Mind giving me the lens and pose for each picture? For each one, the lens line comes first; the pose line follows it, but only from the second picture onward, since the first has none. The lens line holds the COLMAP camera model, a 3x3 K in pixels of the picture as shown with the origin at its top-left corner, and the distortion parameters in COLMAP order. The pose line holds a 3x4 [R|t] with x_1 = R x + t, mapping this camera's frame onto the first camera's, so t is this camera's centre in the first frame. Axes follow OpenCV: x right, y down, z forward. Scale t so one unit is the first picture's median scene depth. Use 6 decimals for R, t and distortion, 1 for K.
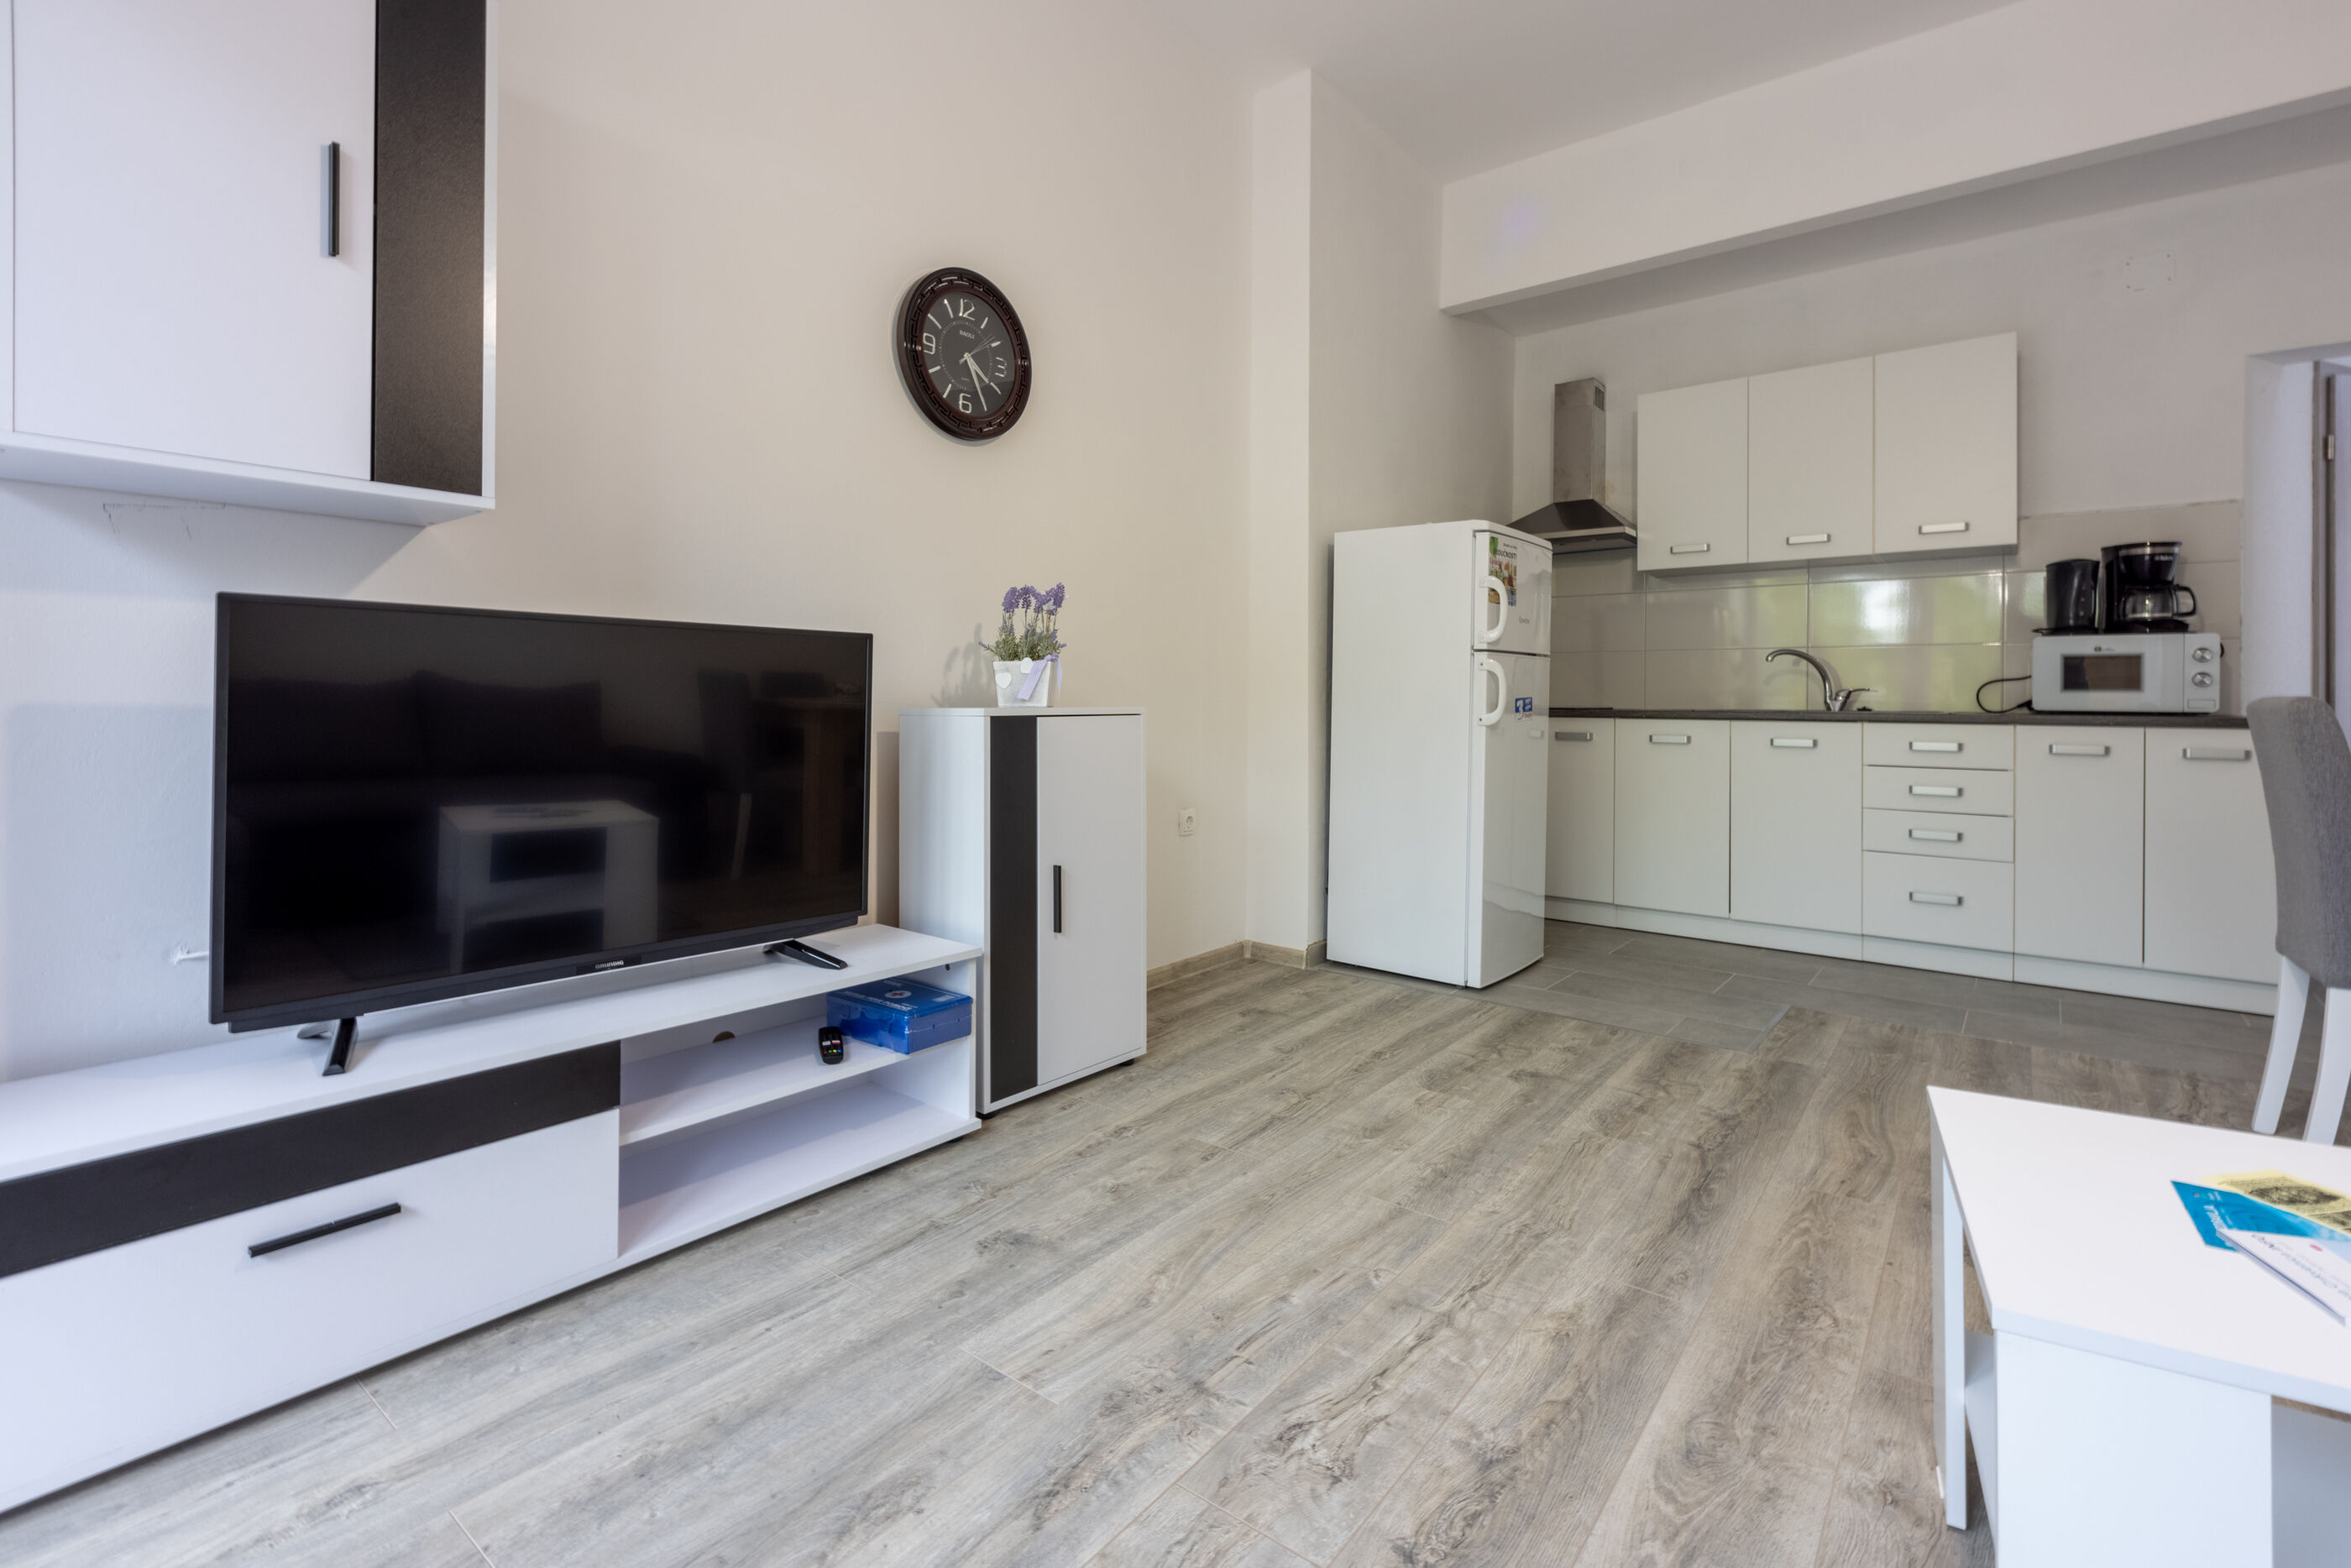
lens RADIAL K [[1059.6, 0, 1182.3], [0, 1059.6, 701.2], [0, 0, 1]] dist [0.000298, -0.000114]
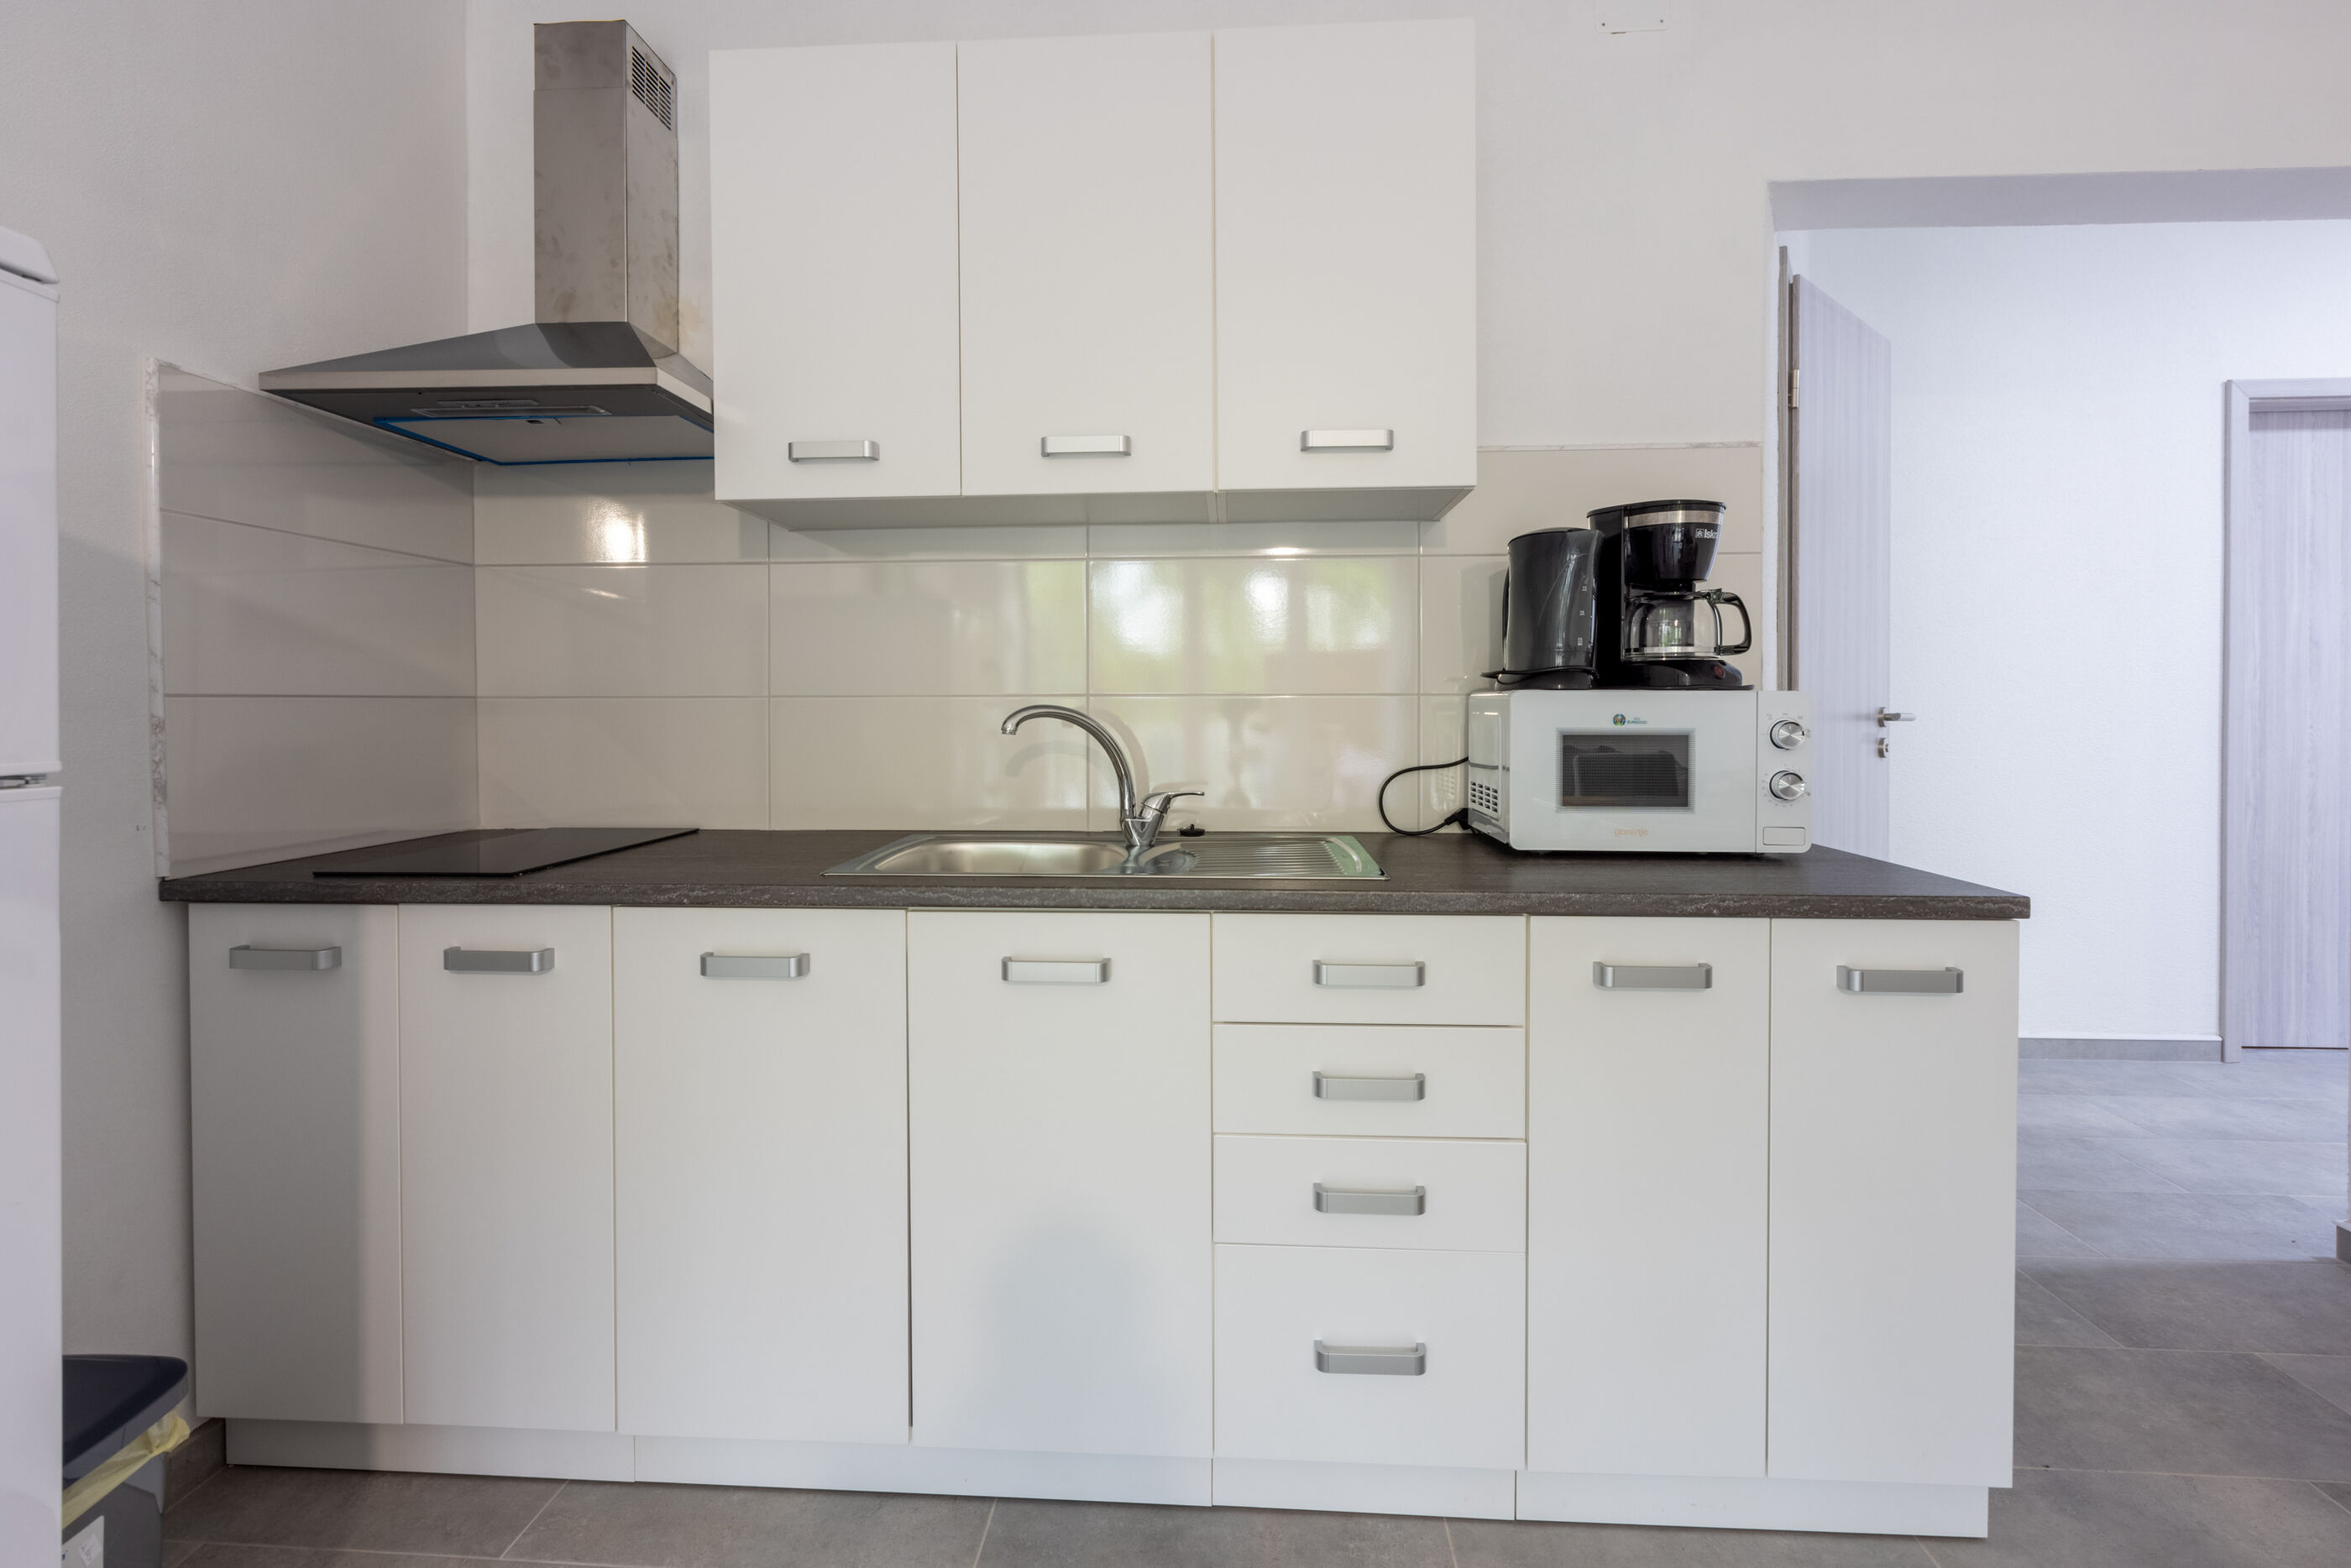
lens RADIAL K [[1094.5, 0, 1175.1], [0, 1094.5, 685.0], [0, 0, 1]] dist [0.002757, 0.000129]
pose [[0.820200, 0.003194, 0.572068, 0.680530], [0.006450, 0.999869, -0.014830, -0.094761], [-0.572041, 0.015854, 0.820072, 1.147302]]
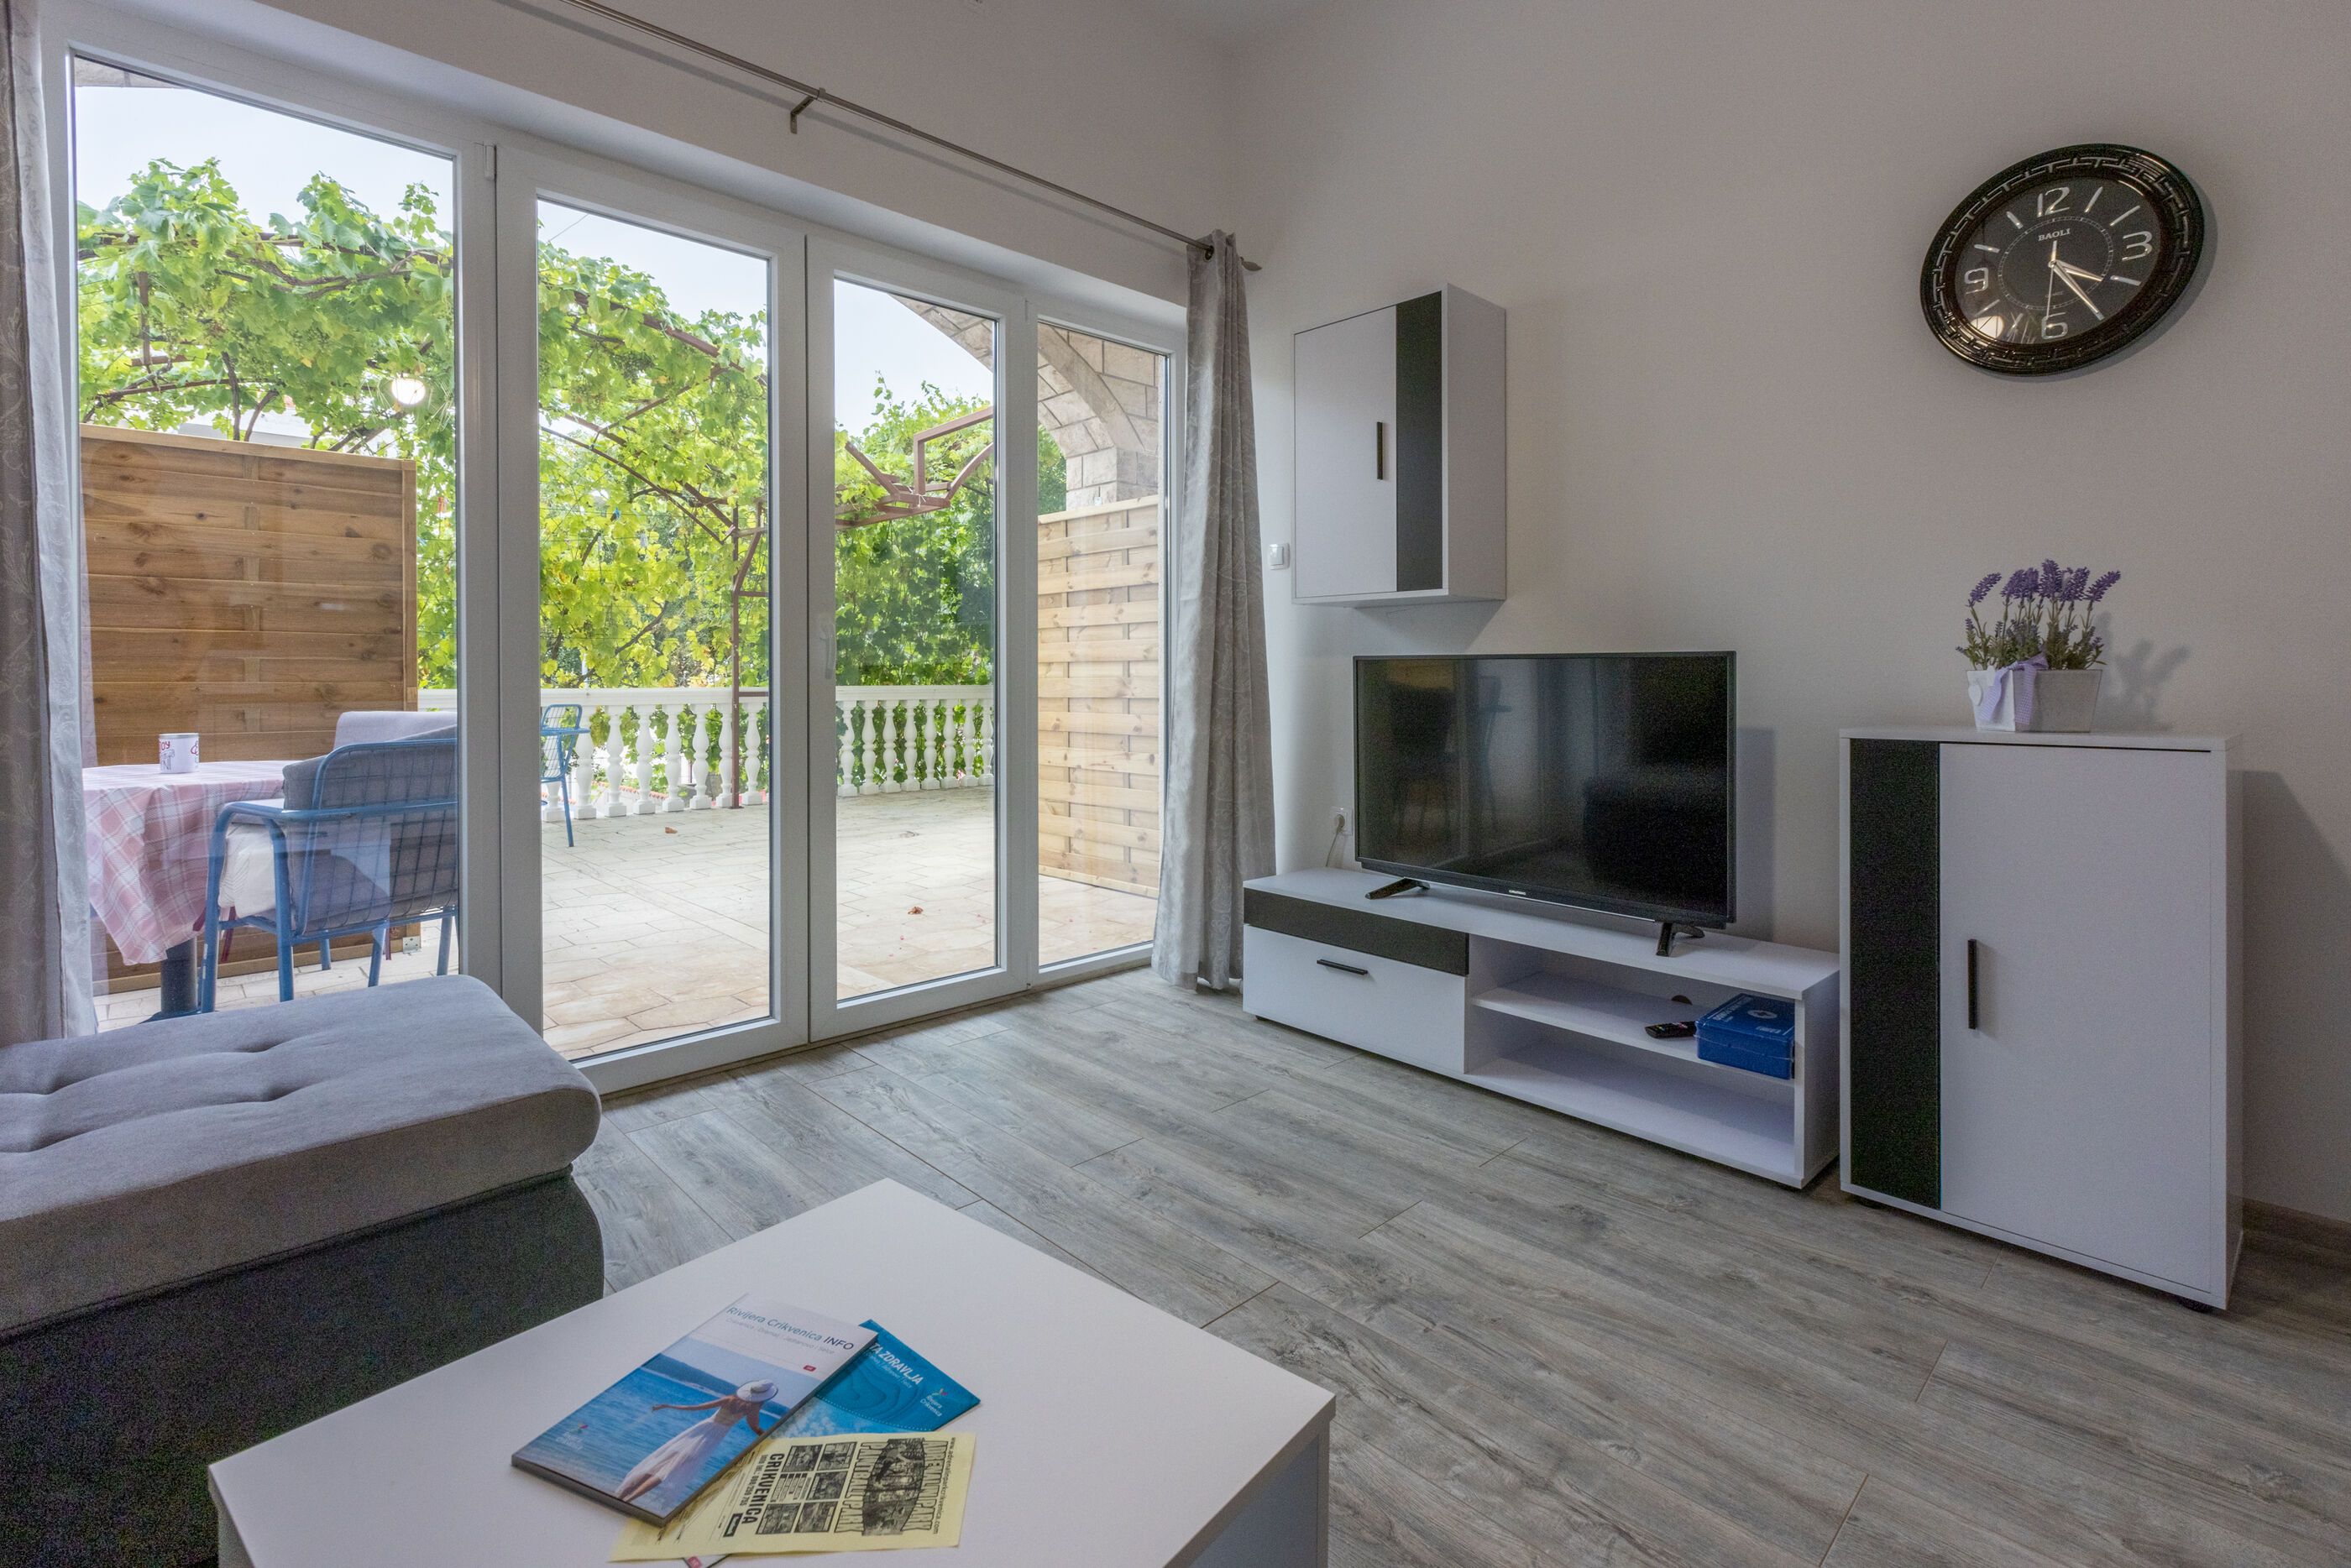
lens RADIAL K [[1094.5, 0, 1175.1], [0, 1094.5, 685.0], [0, 0, 1]] dist [0.002757, 0.000129]
pose [[-0.144420, 0.004842, -0.989505, 0.795640], [0.001732, 0.999988, 0.004641, -0.035079], [0.989515, -0.001043, -0.144427, 0.587460]]
